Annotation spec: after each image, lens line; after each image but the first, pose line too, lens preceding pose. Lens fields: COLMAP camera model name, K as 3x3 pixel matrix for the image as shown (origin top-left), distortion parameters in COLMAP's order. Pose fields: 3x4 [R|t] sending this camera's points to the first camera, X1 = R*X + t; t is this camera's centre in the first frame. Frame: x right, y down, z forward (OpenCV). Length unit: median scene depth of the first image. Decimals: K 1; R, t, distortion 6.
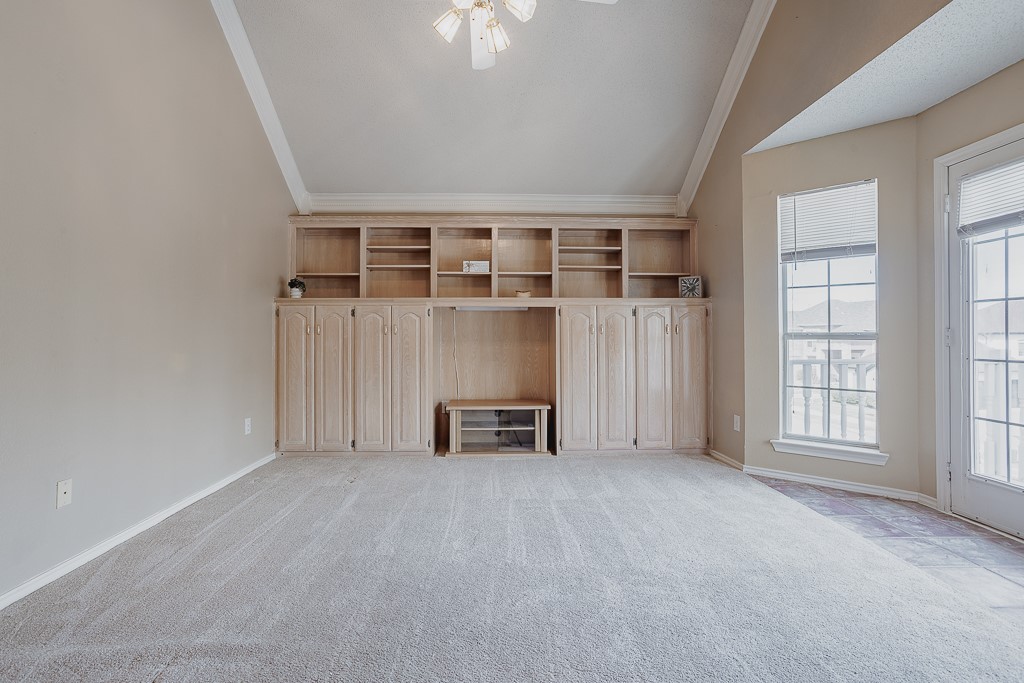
lens RADIAL K [[494.1, 0, 511.9], [0, 494.1, 335.3], [0, 0, 1]] dist [-0.059069, 0.035294]
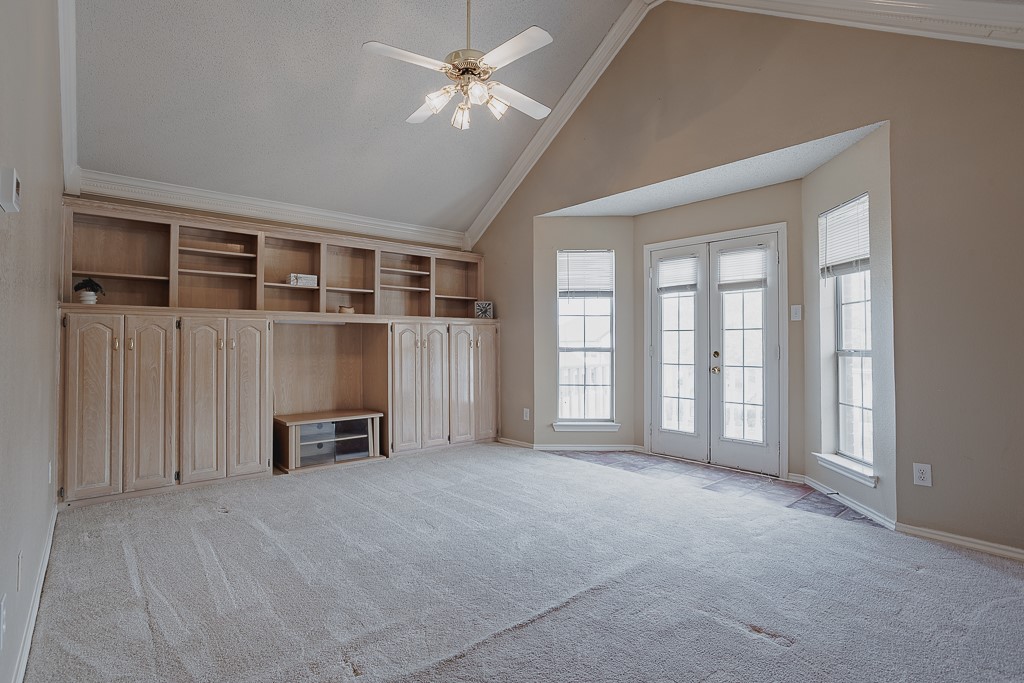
lens RADIAL K [[498.7, 0, 512.0], [0, 498.7, 341.5], [0, 0, 1]] dist [-0.079319, 0.044722]
pose [[0.775435, 0.004363, 0.631412, -0.399576], [-0.003738, 0.999990, -0.002320, -0.015945], [-0.631416, -0.000561, 0.775444, -0.035508]]
